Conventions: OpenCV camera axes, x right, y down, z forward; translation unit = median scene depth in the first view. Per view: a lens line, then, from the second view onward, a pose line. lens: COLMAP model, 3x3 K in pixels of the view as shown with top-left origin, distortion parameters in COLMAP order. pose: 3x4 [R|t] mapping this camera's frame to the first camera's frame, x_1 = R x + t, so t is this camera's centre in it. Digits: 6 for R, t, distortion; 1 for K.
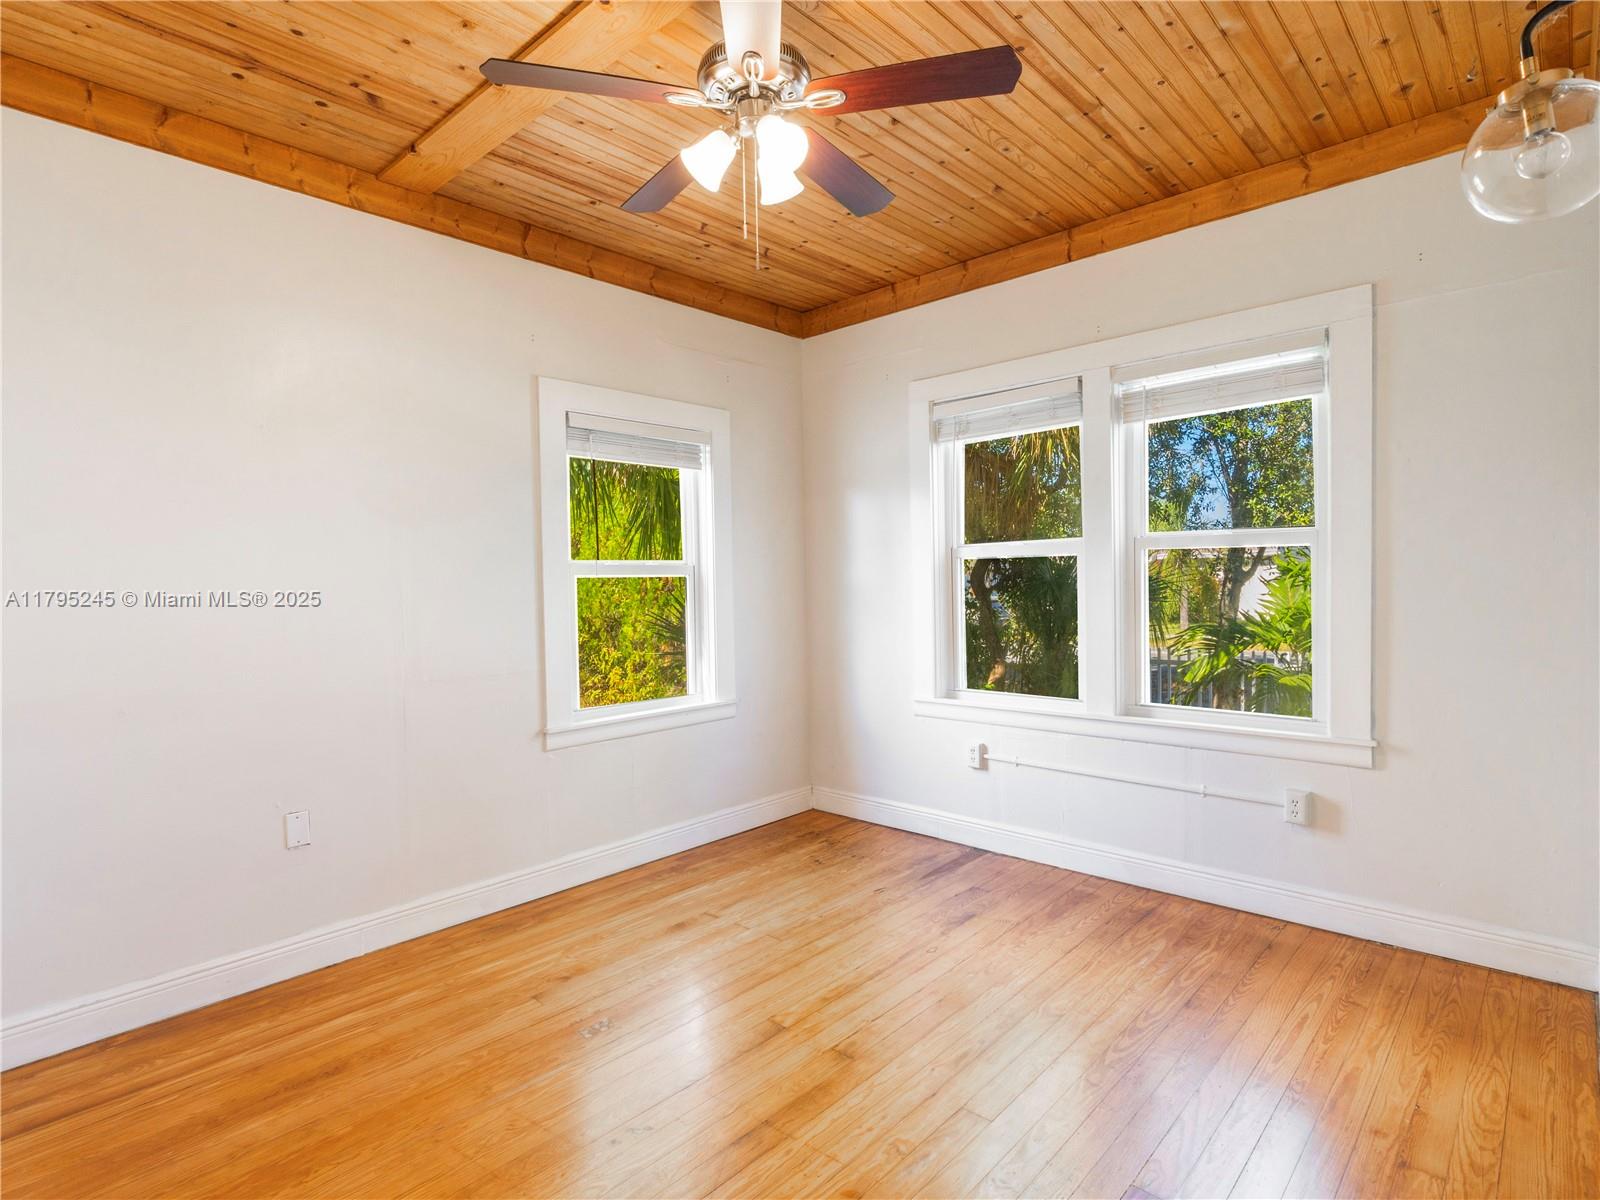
lens RADIAL K [[829.5, 0, 800.0], [0, 829.5, 600.0], [0, 0, 1]] dist [-0.007869, 0.001270]
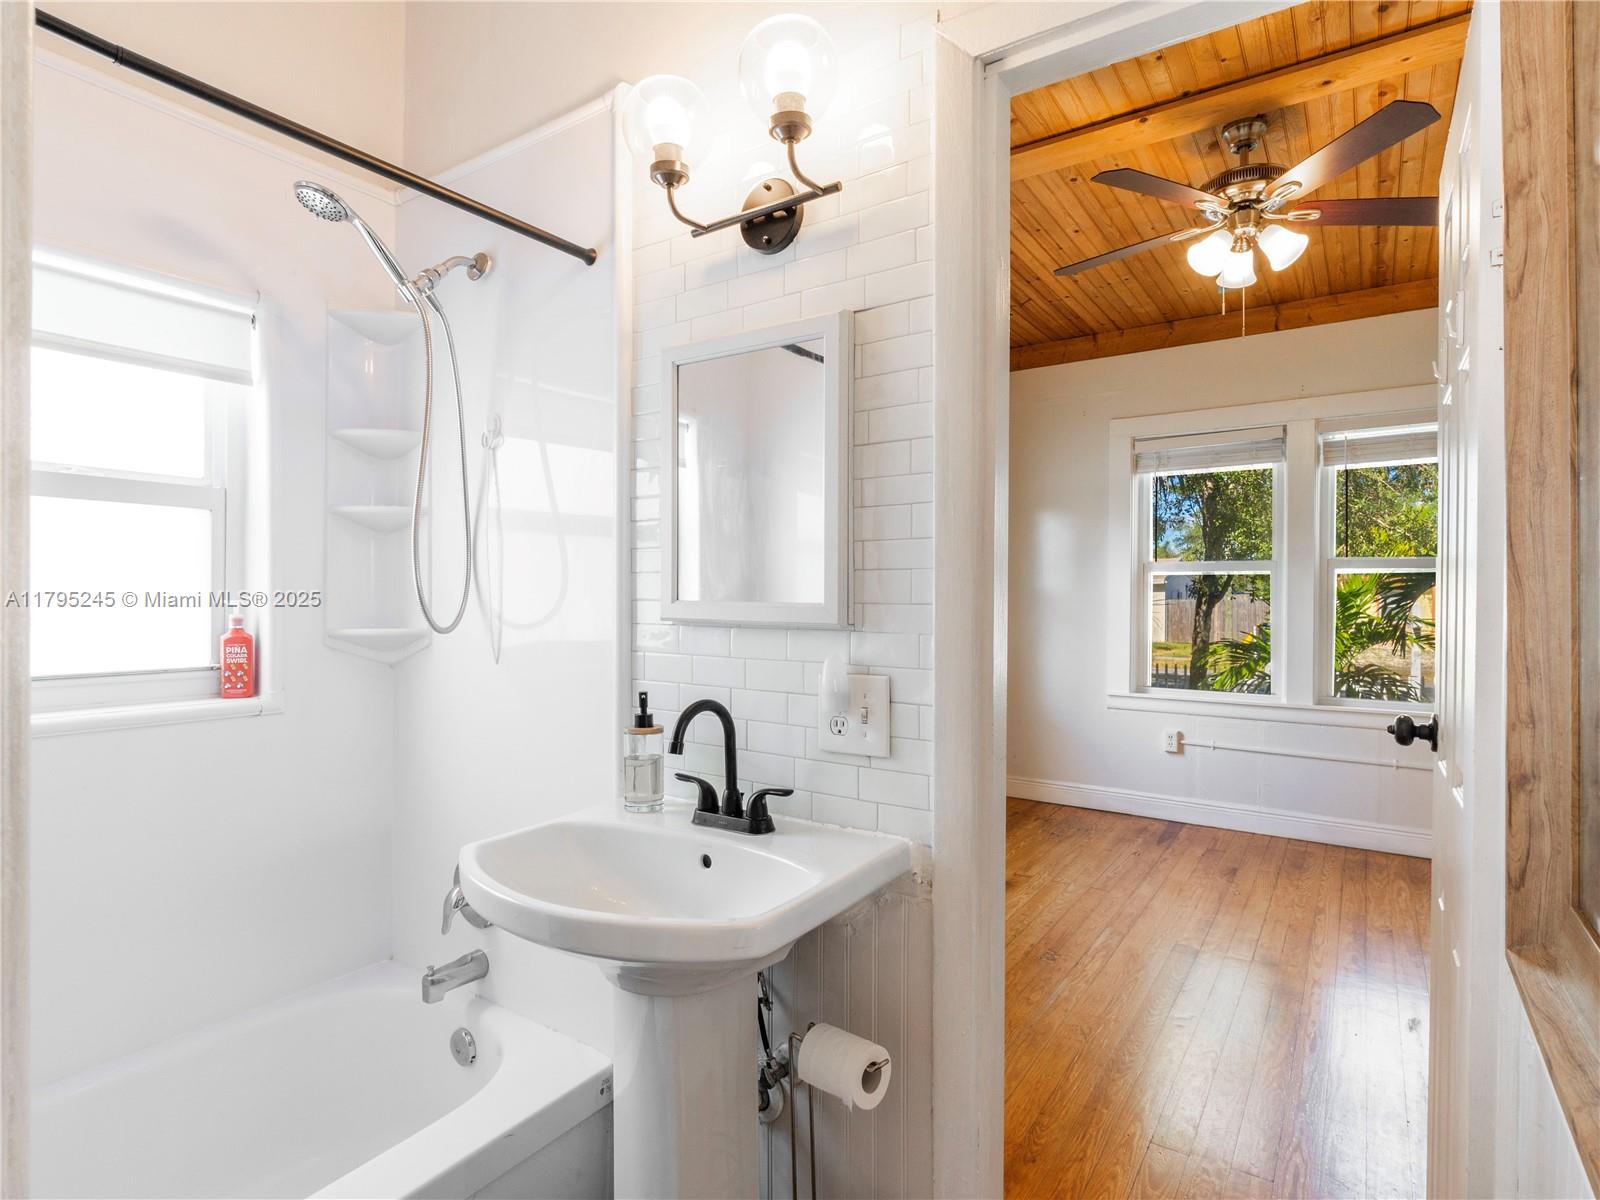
lens RADIAL K [[829.5, 0, 800.0], [0, 829.5, 600.0], [0, 0, 1]] dist [-0.007869, 0.001270]
pose [[0.988103, 0.025043, 0.151741, -0.516578], [-0.021671, 0.999481, -0.023839, 0.028933], [-0.152260, 0.020267, 0.988133, -0.081988]]
